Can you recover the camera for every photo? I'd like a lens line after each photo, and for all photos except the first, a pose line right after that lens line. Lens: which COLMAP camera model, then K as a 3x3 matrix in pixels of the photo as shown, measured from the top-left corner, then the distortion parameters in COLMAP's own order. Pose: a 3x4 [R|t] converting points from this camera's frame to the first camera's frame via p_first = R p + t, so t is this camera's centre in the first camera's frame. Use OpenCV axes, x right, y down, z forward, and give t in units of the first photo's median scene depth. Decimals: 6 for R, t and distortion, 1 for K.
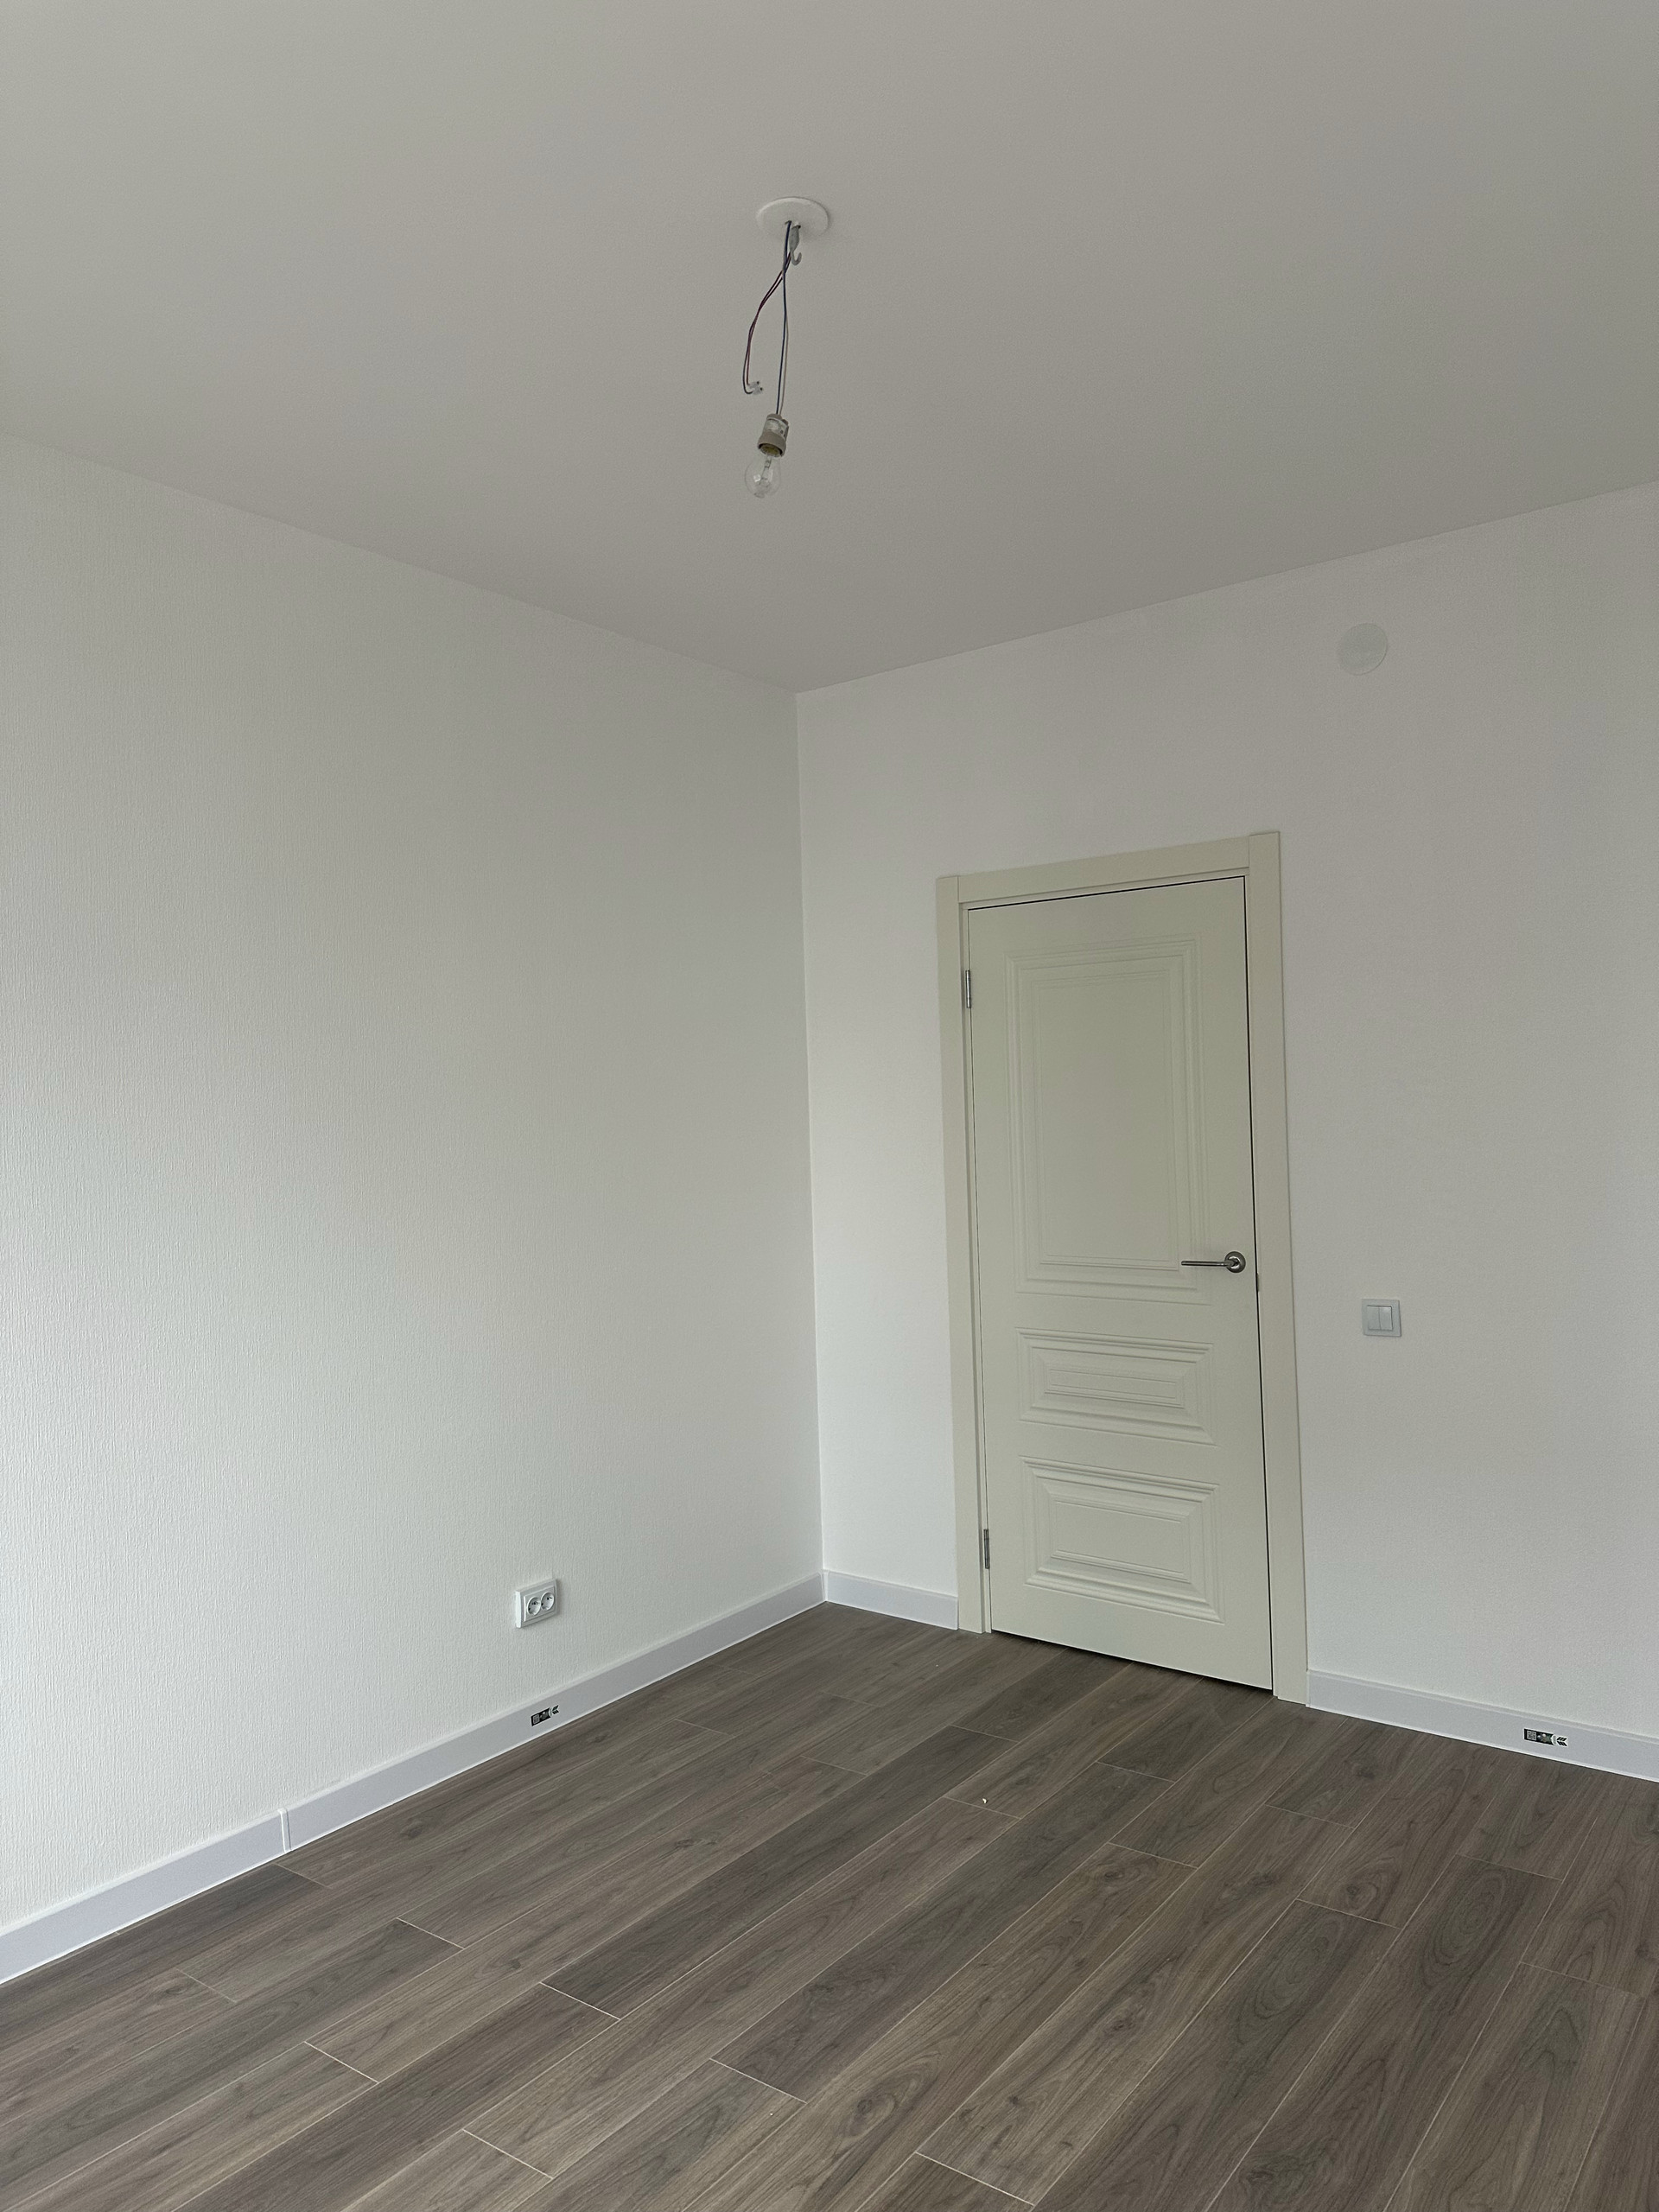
lens RADIAL K [[1554.8, 0, 842.4], [0, 1554.8, 1094.0], [0, 0, 1]] dist [0.047988, -0.056683]
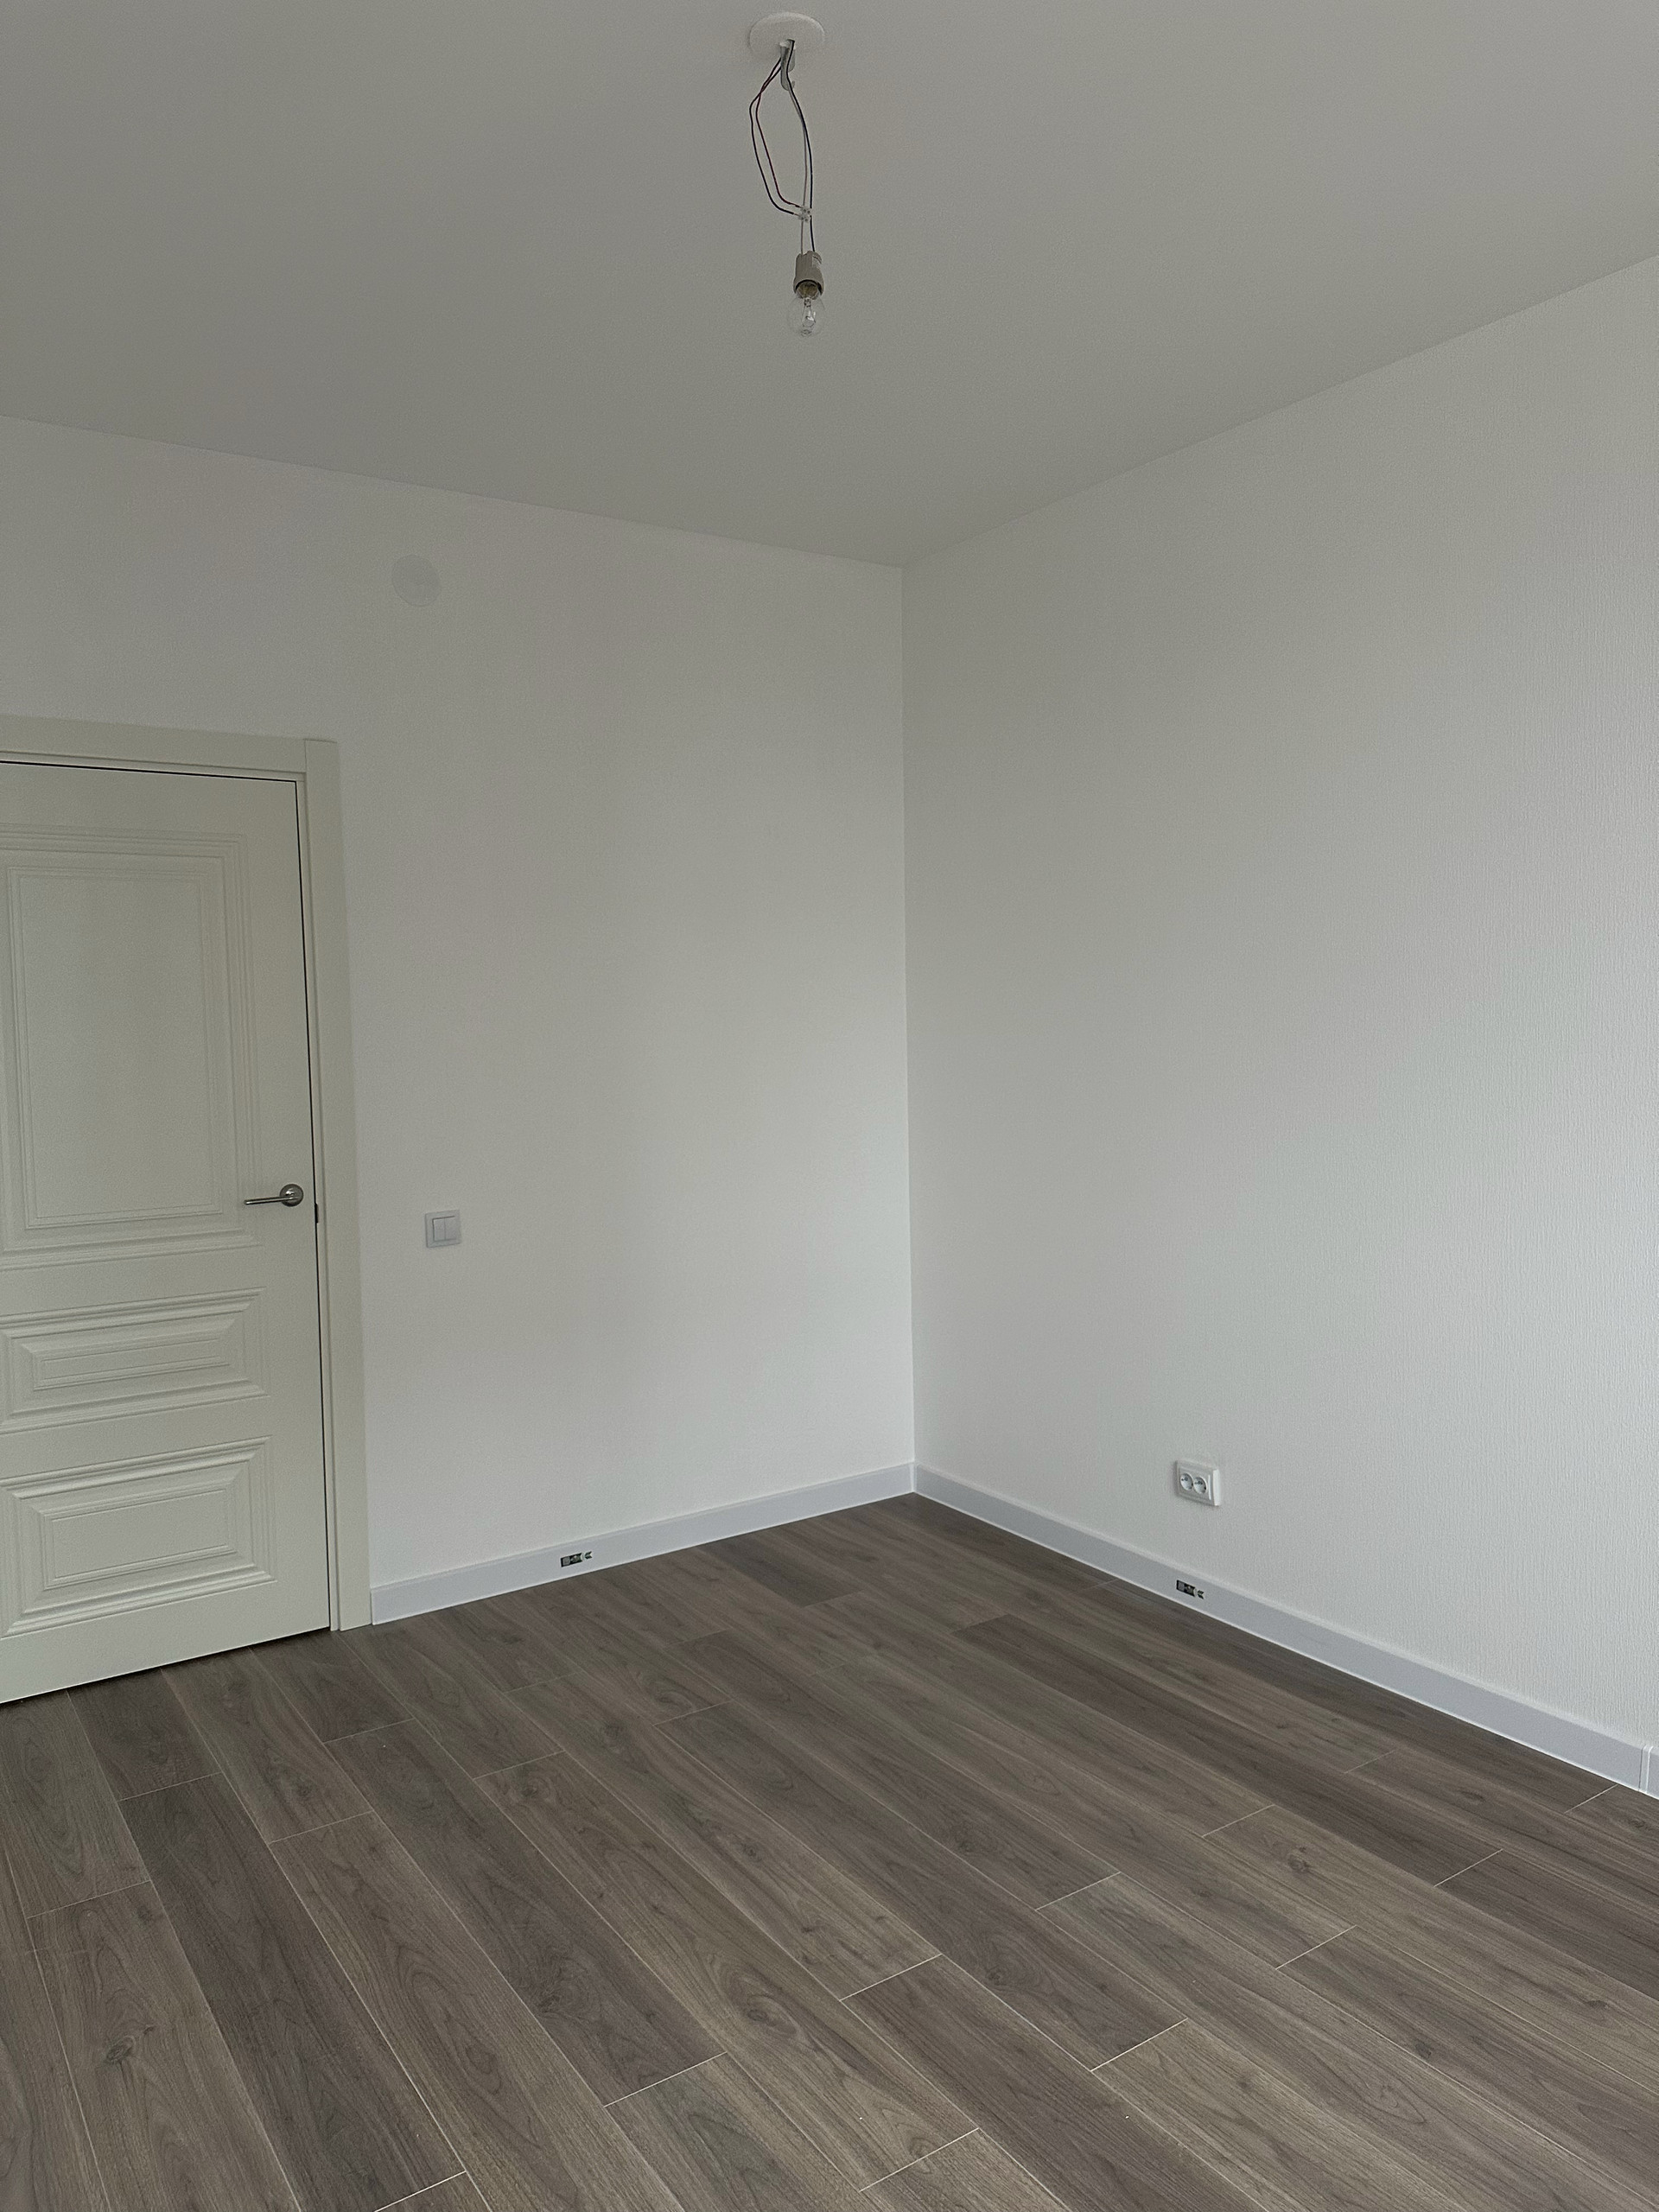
lens RADIAL K [[1554.8, 0, 836.6], [0, 1554.8, 1121.0], [0, 0, 1]] dist [0.047988, -0.056683]
pose [[0.326538, -0.045854, 0.944071, -0.686982], [0.003516, 0.998875, 0.047300, 0.024910], [-0.945178, -0.012126, 0.326331, 0.495213]]
